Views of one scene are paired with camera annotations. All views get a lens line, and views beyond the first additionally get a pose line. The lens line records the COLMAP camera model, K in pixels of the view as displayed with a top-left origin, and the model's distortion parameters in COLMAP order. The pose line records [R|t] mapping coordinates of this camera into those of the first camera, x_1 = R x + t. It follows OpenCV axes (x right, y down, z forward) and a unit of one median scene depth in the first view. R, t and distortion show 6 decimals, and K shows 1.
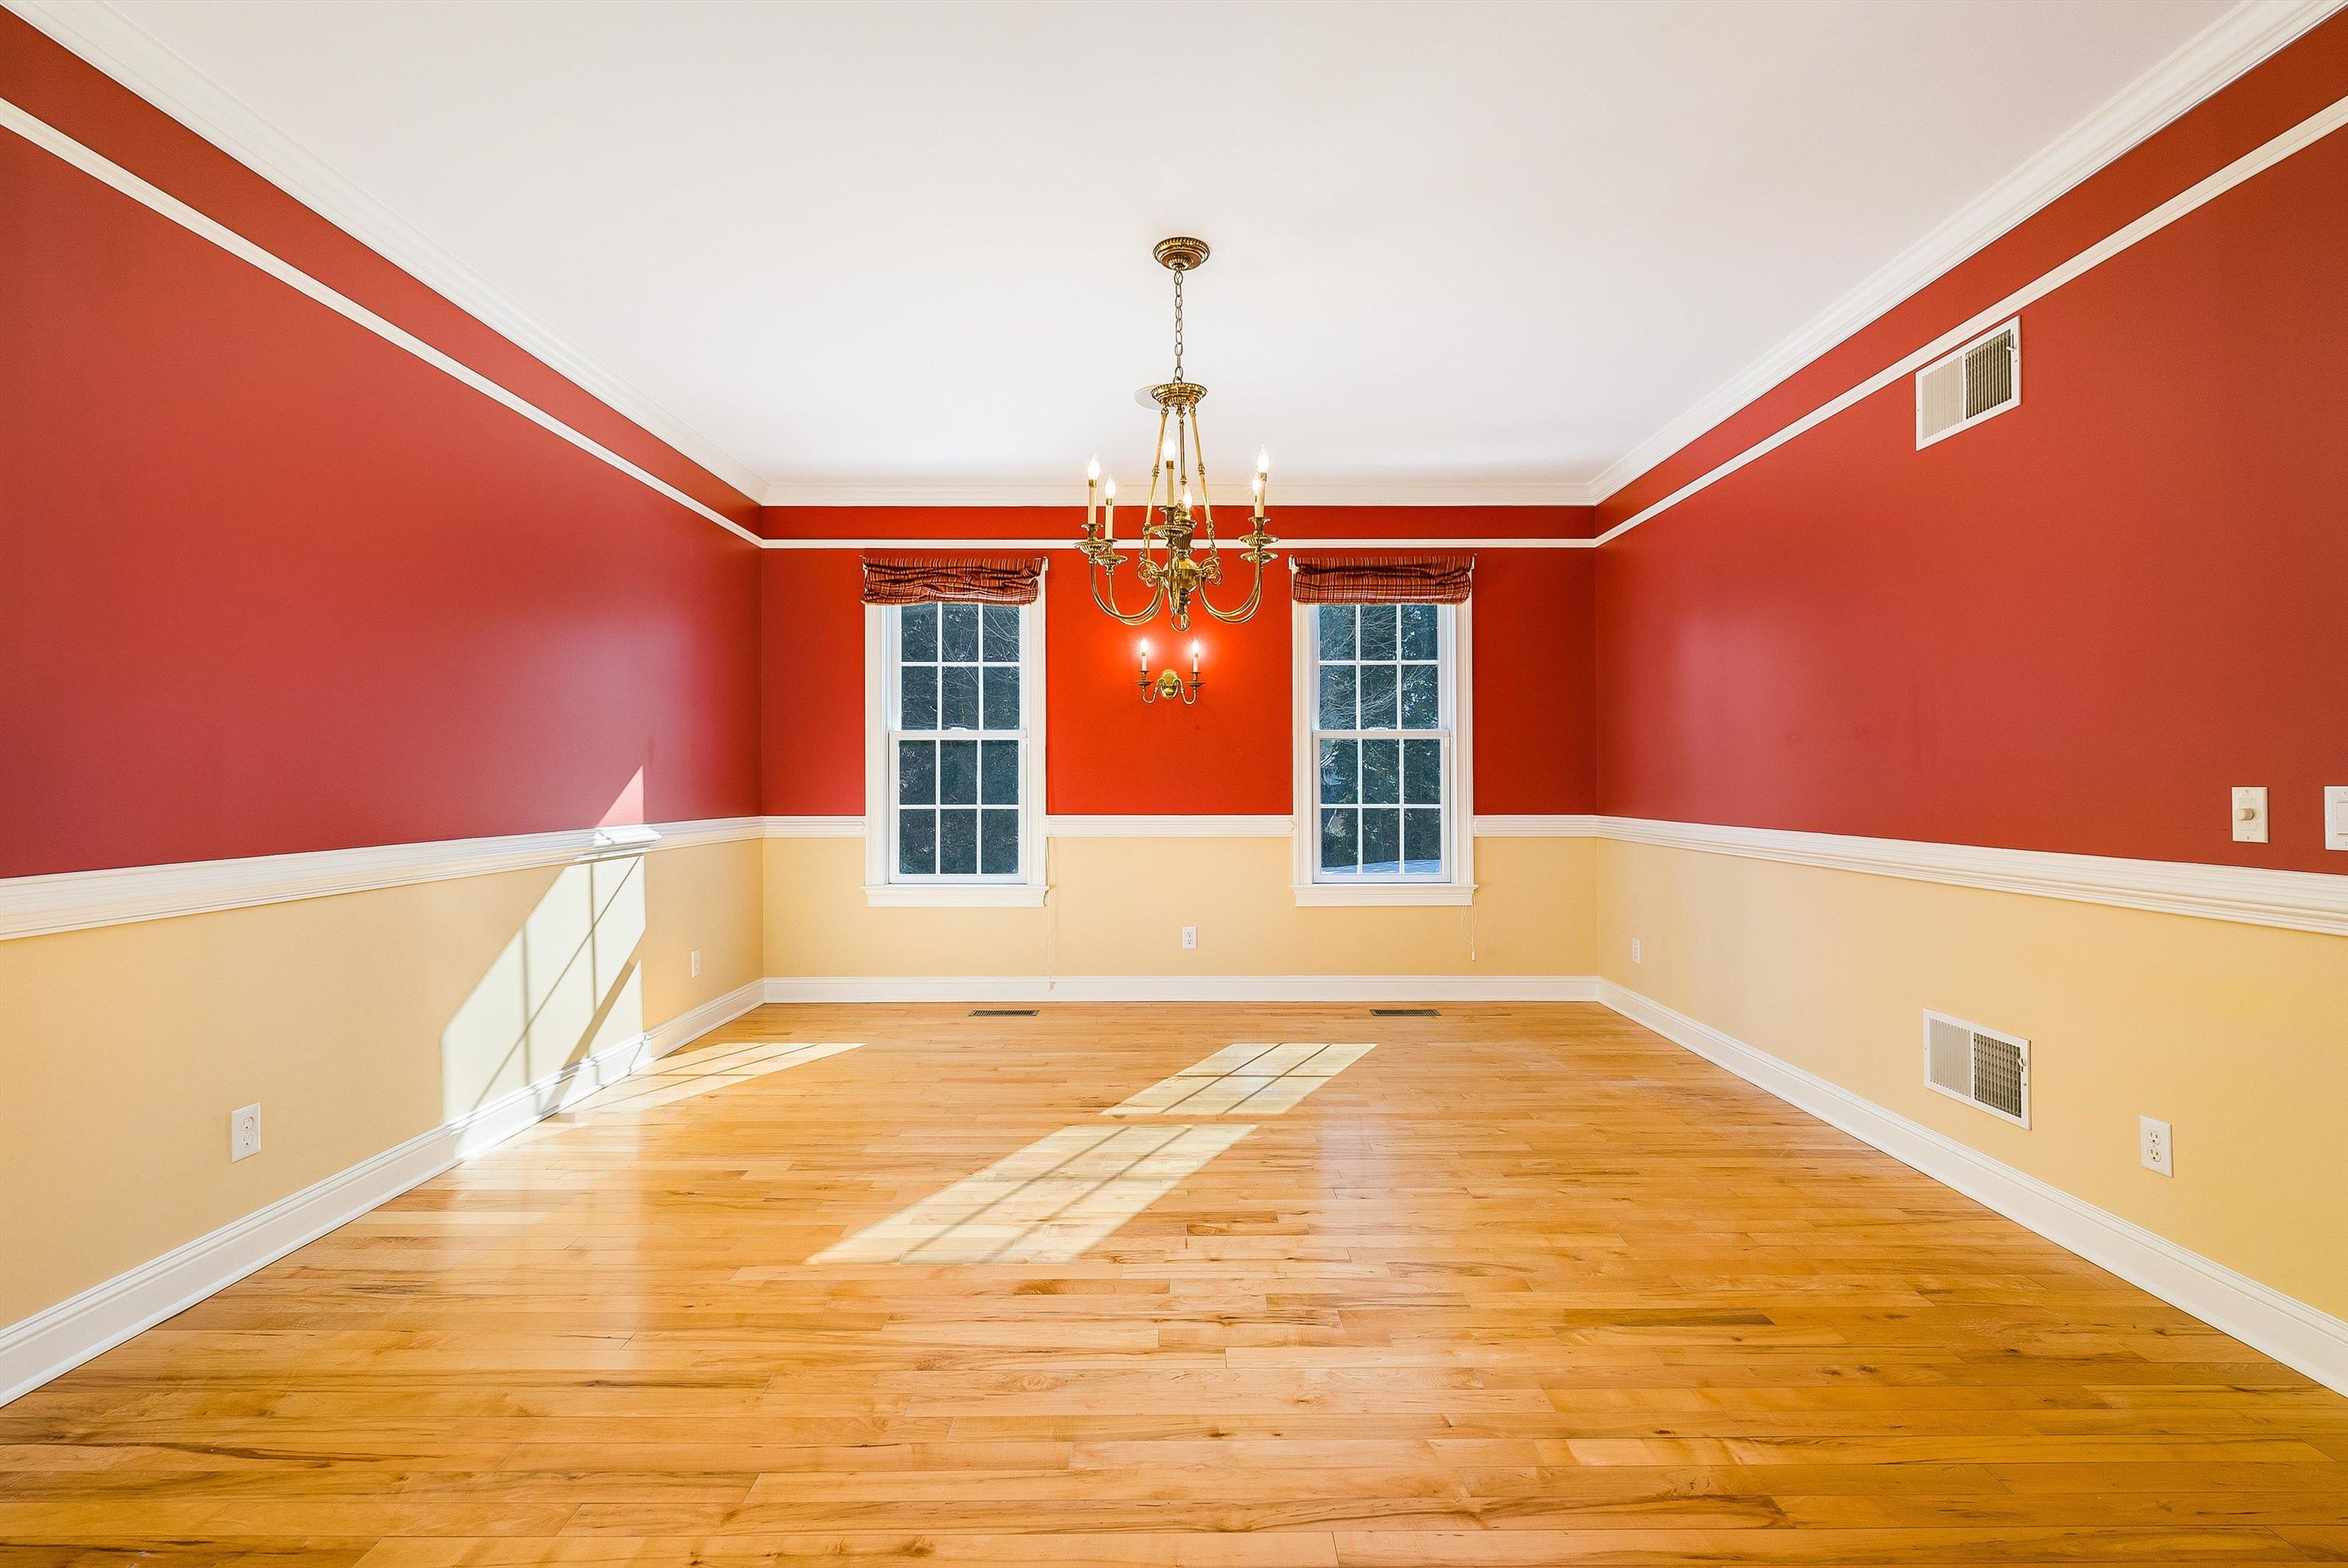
lens RADIAL K [[1053.9, 0, 1177.3], [0, 1053.9, 780.6], [0, 0, 1]] dist [0.002814, -0.001770]
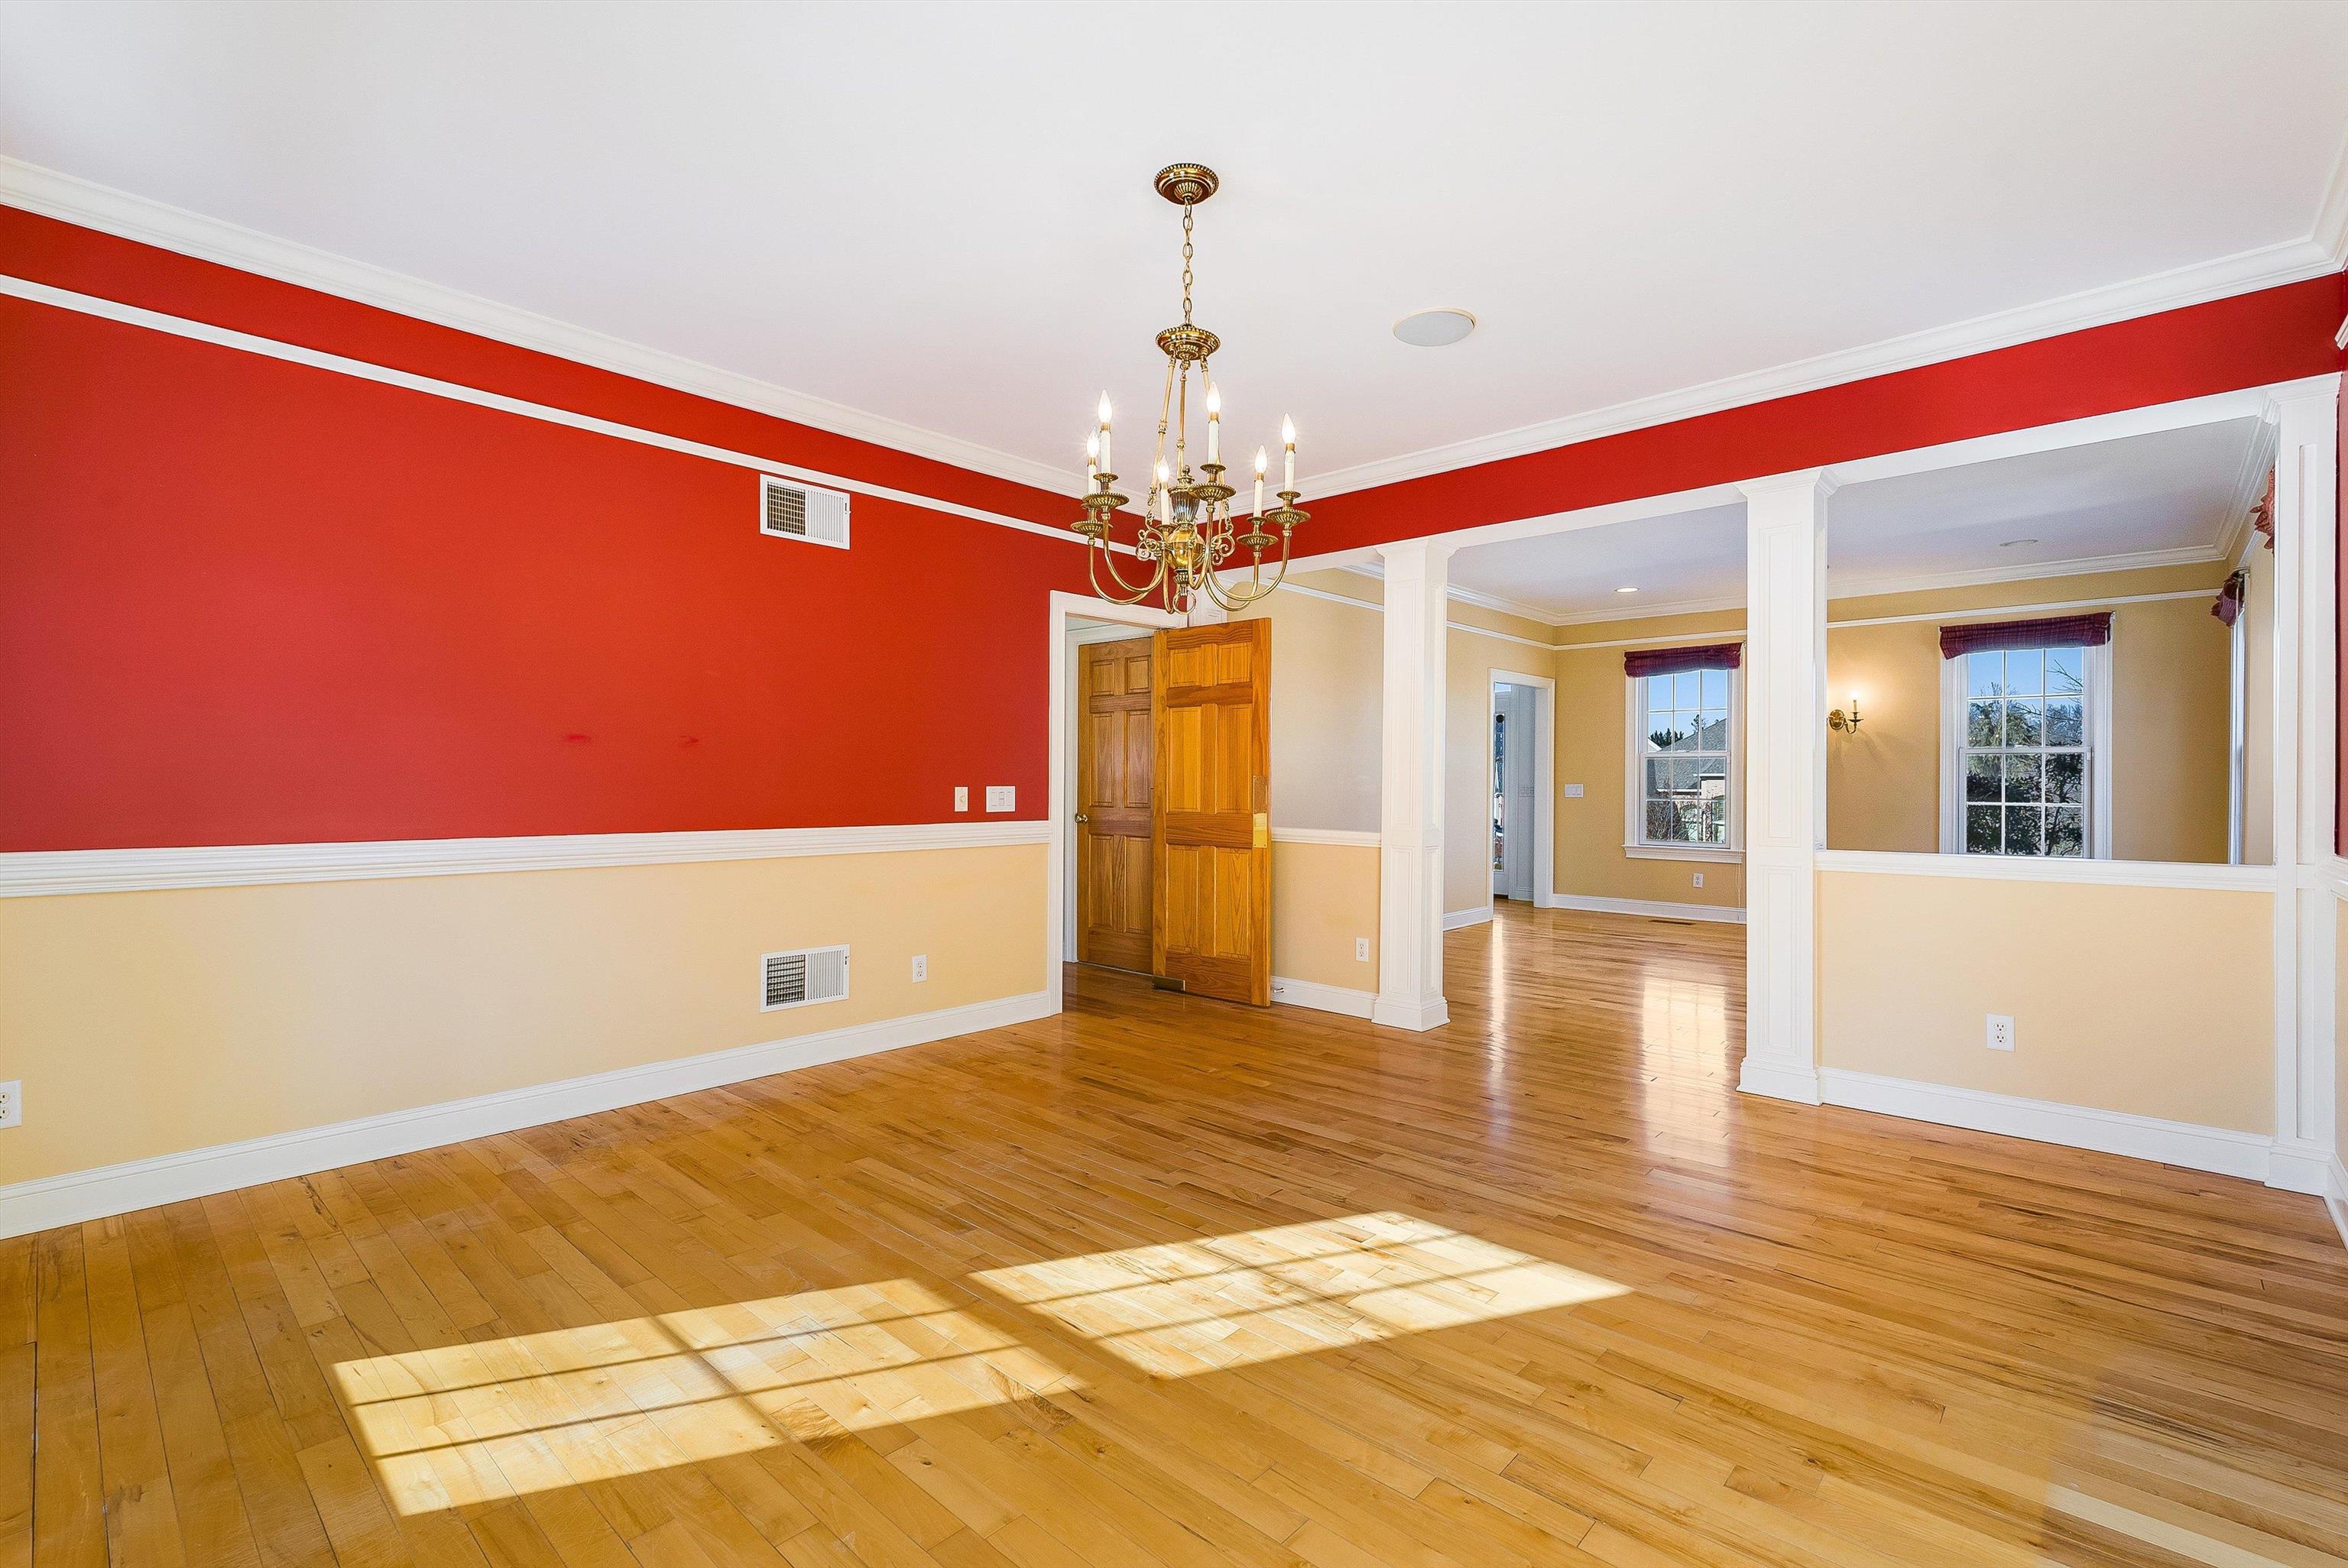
lens RADIAL K [[1053.9, 0, 1178.7], [0, 1053.9, 782.9], [0, 0, 1]] dist [0.002814, -0.001770]
pose [[-0.743757, -0.001374, 0.668448, -0.606021], [-0.002919, 0.999995, -0.001193, -0.000989], [-0.668443, -0.002839, -0.743758, 1.728125]]
